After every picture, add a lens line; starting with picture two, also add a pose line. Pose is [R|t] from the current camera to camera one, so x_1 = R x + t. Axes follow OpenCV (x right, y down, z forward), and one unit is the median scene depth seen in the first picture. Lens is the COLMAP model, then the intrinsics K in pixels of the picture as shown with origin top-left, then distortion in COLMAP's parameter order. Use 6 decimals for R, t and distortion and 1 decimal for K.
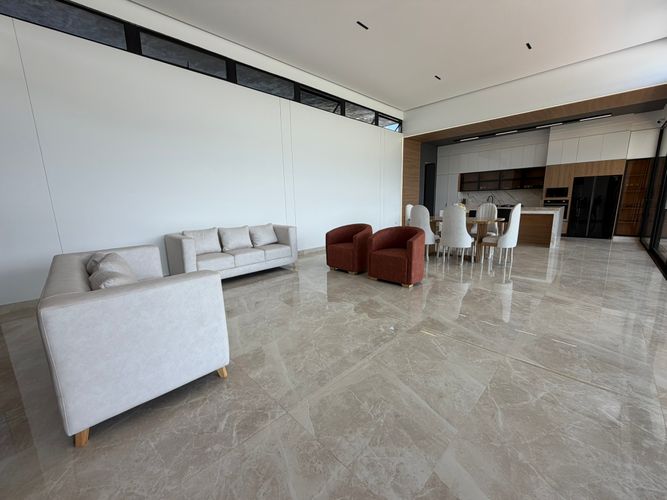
lens RADIAL K [[265.2, 0, 331.5], [0, 265.2, 248.1], [0, 0, 1]] dist [0.001953, 0.000488]
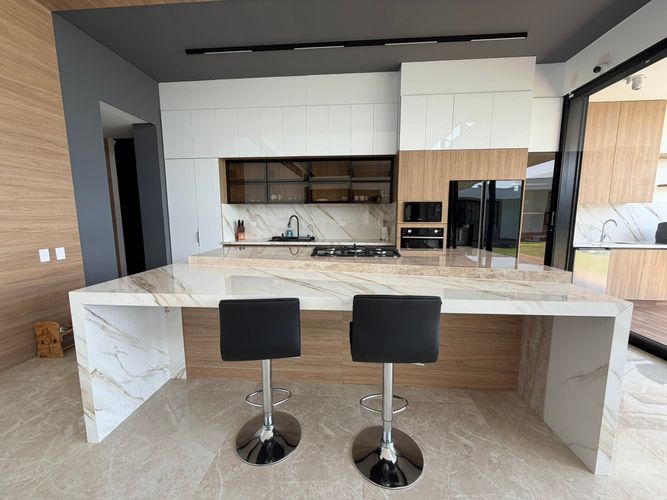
lens RADIAL K [[265.2, 0, 333.0], [0, 265.2, 249.3], [0, 0, 1]] dist [0.001953, 0.000488]
pose [[0.755483, -0.059395, 0.652471, 0.398550], [0.098269, 0.994889, -0.023219, -0.138206], [-0.647757, 0.081659, 0.757458, 0.700144]]
